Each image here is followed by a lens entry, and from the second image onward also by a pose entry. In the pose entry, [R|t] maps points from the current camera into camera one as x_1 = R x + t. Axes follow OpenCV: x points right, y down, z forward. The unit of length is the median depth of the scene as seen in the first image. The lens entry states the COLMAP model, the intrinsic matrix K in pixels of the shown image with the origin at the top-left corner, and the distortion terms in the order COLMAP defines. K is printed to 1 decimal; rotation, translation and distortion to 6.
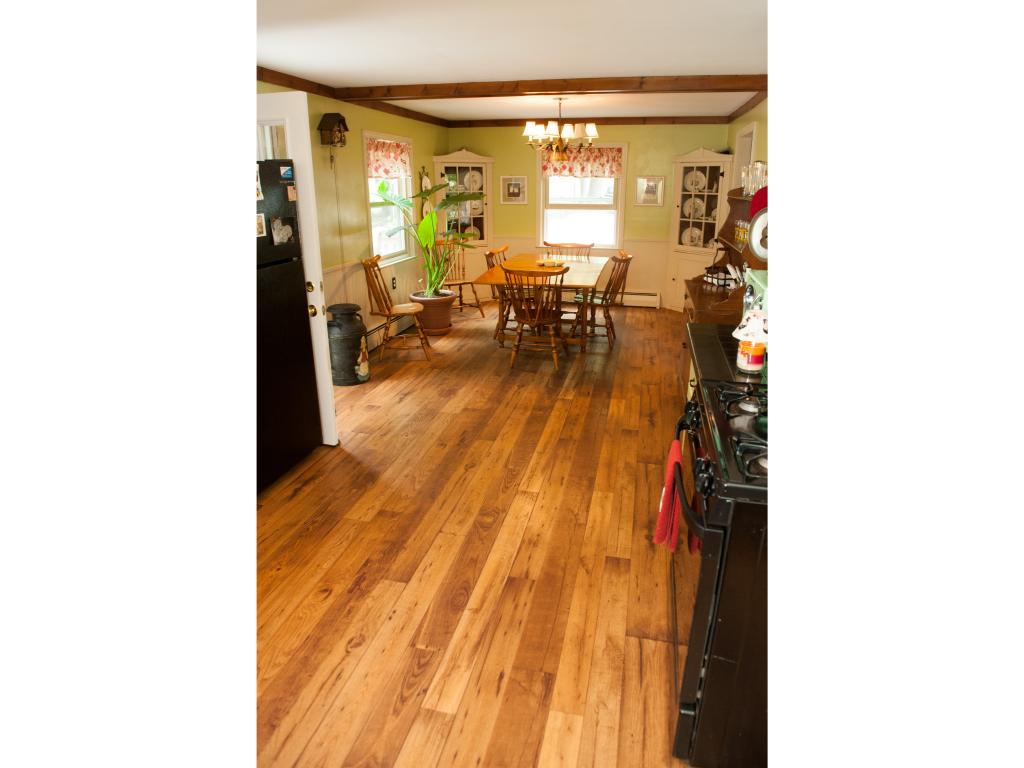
lens RADIAL K [[573.7, 0, 514.3], [0, 573.7, 348.4], [0, 0, 1]] dist [-0.045289, -0.000184]
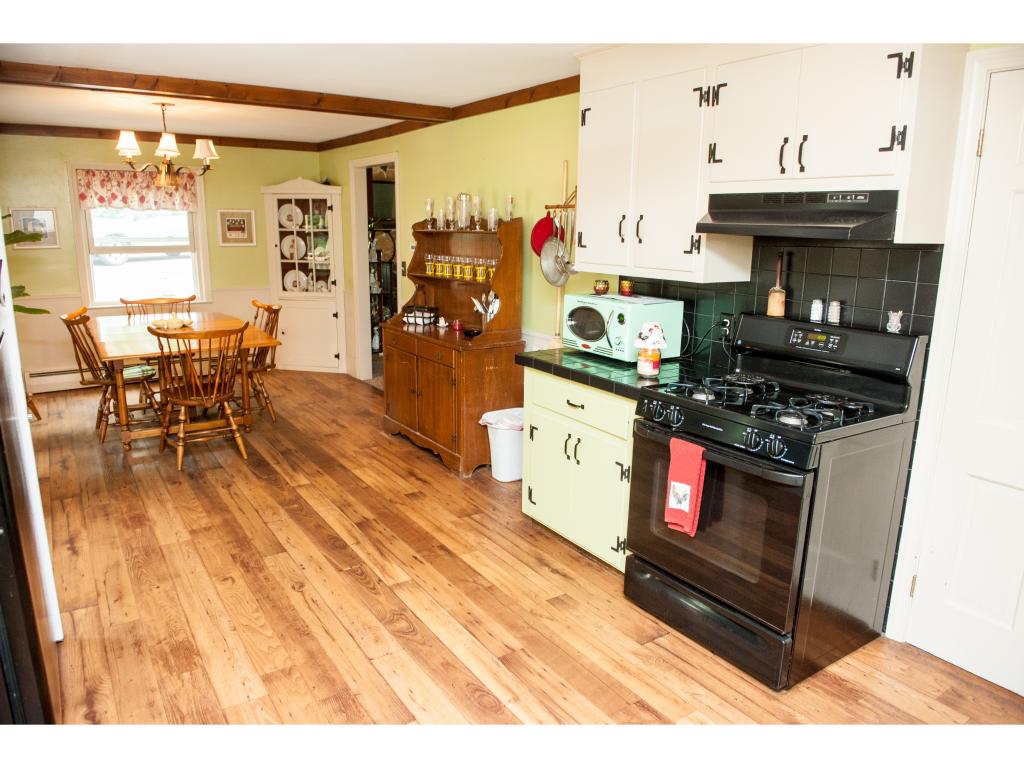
lens RADIAL K [[703.3, 0, 512.0], [0, 703.3, 384.0], [0, 0, 1]] dist [-0.049193, -0.003107]
pose [[0.681649, -0.151133, 0.715900, -0.384096], [0.191147, 0.981239, 0.025147, -0.016556], [-0.706270, 0.119701, 0.697750, 0.110003]]
